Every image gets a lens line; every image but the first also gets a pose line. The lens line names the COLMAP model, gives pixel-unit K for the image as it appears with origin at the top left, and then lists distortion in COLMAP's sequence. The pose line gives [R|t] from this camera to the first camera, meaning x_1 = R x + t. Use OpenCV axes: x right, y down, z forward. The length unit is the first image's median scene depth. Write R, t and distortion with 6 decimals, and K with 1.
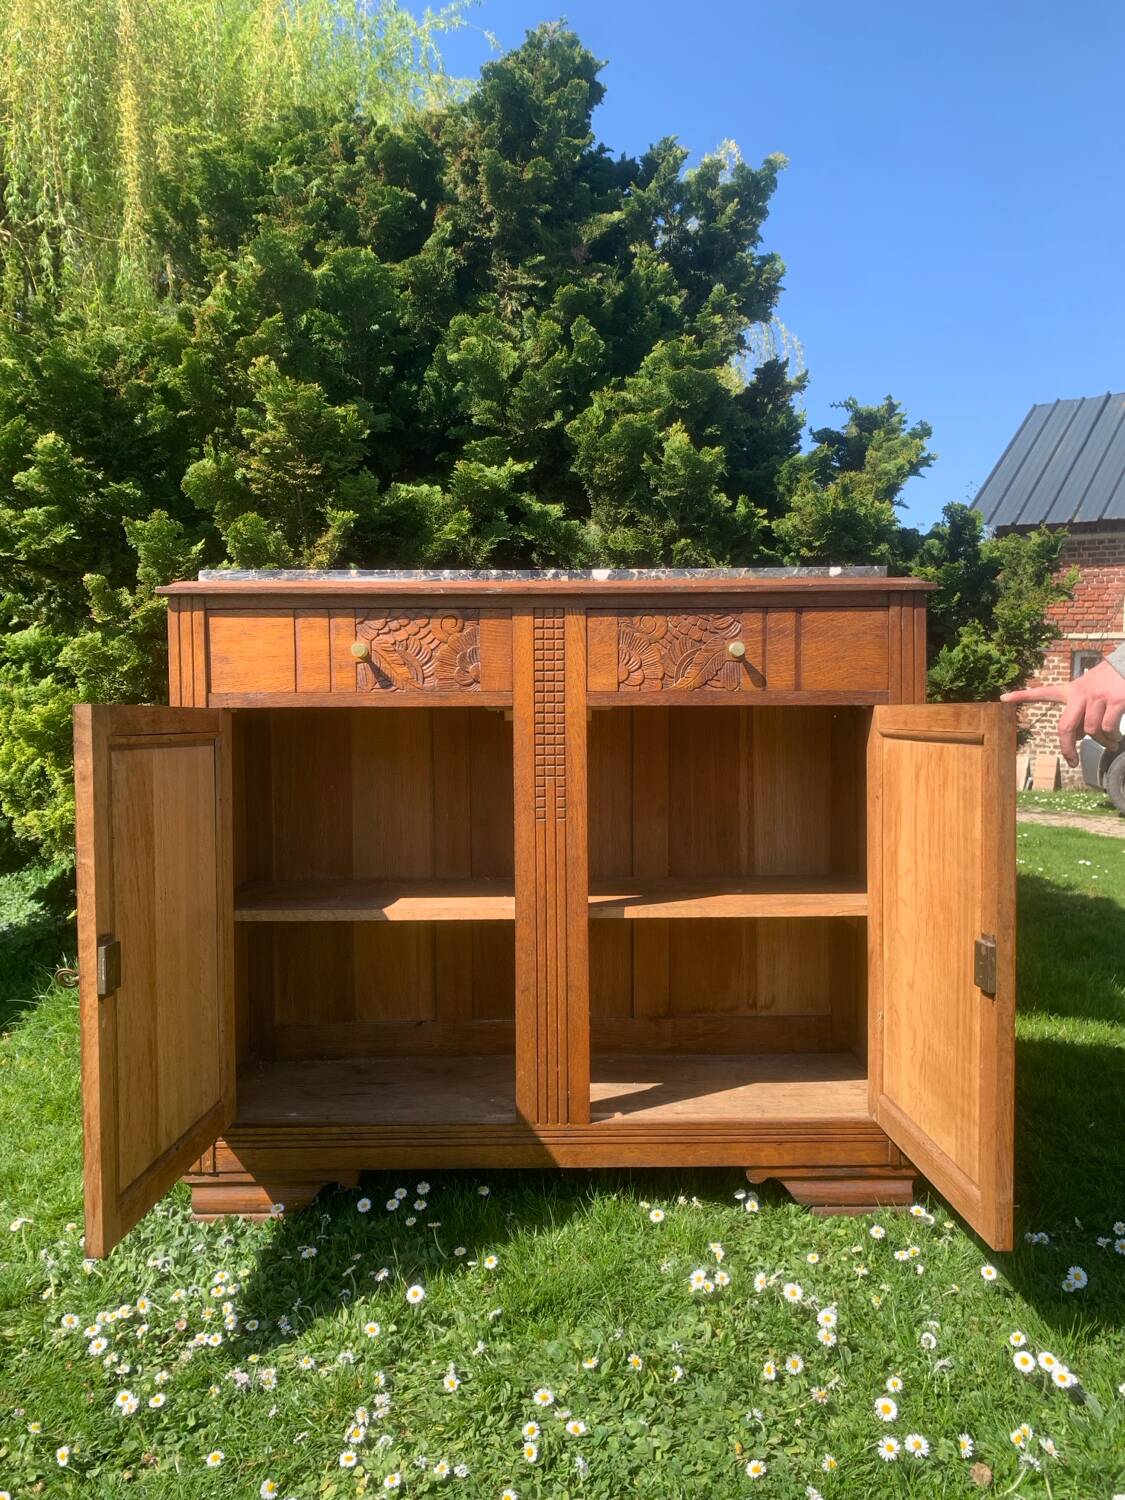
lens RADIAL K [[1151.4, 0, 574.8], [0, 1151.4, 749.7], [0, 0, 1]] dist [0.047326, -0.062879]
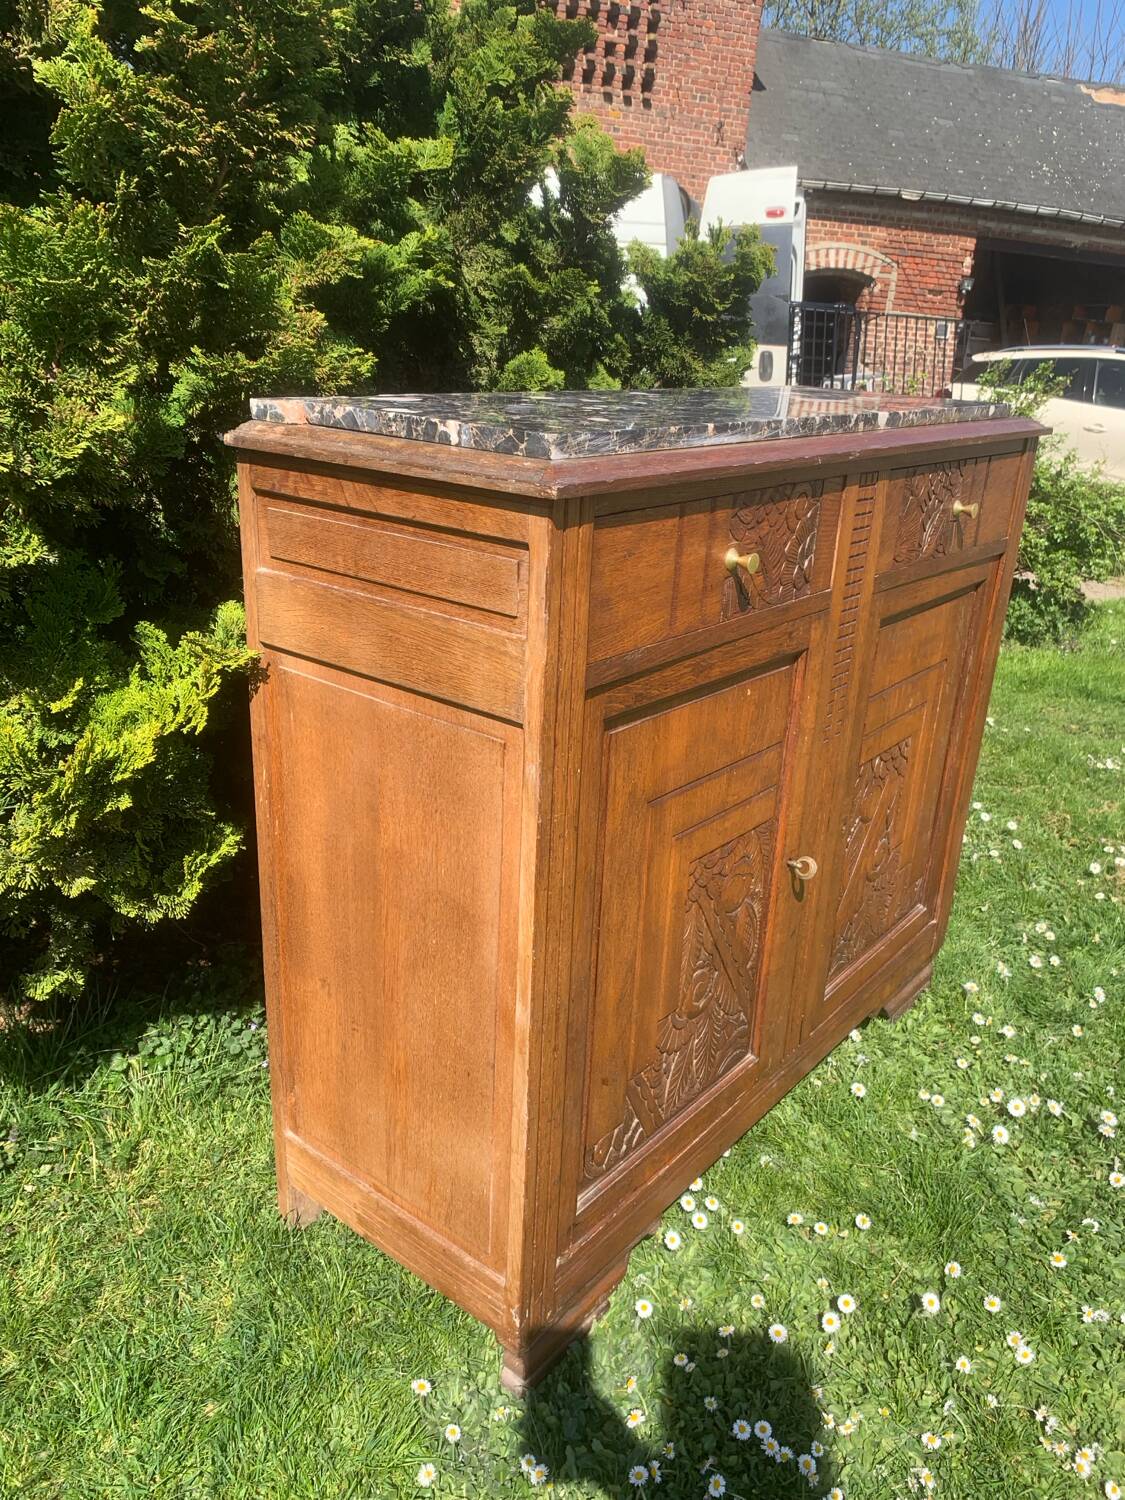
lens RADIAL K [[1151.4, 0, 572.1], [0, 1151.4, 760.2], [0, 0, 1]] dist [0.047326, -0.062879]
pose [[0.631108, -0.242139, 0.736934, -0.733074], [-0.028695, 0.942092, 0.334123, -0.189765], [-0.775164, -0.232014, 0.587614, 0.650267]]
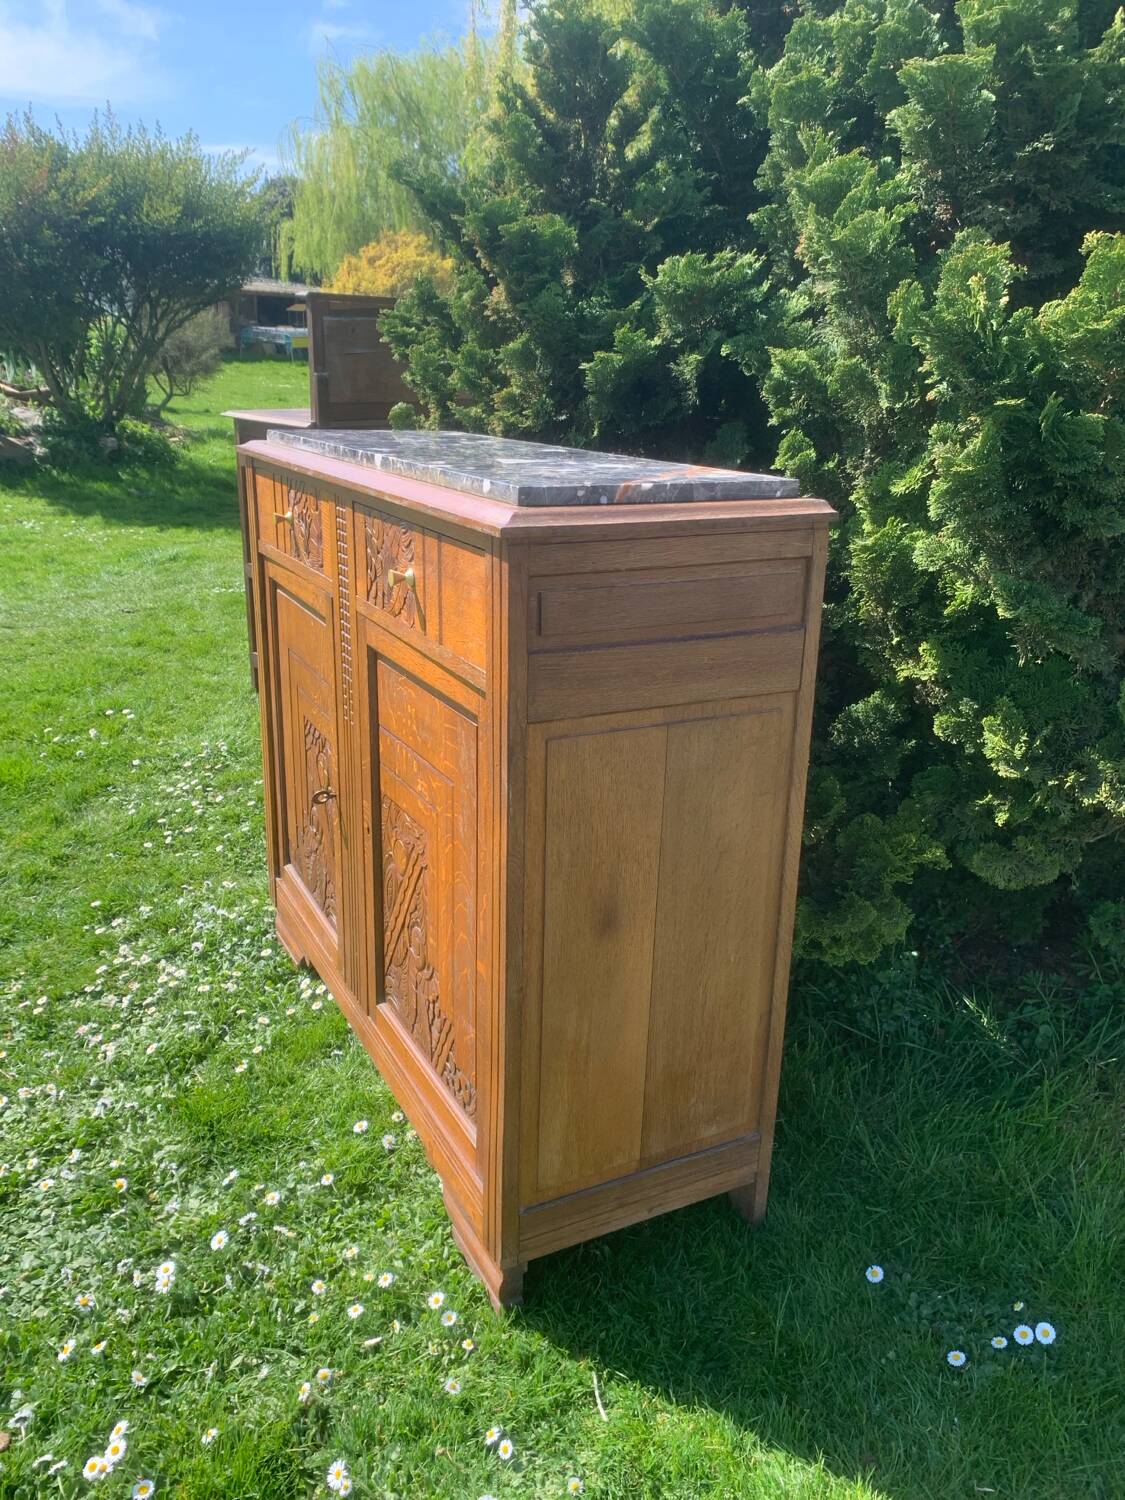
lens RADIAL K [[1151.4, 0, 561.8], [0, 1151.4, 764.0], [0, 0, 1]] dist [0.047326, -0.062879]
pose [[0.444681, 0.303714, -0.842625, 0.879010], [-0.056324, 0.948376, 0.312107, -0.216018], [0.893916, -0.091329, 0.438831, 0.722270]]
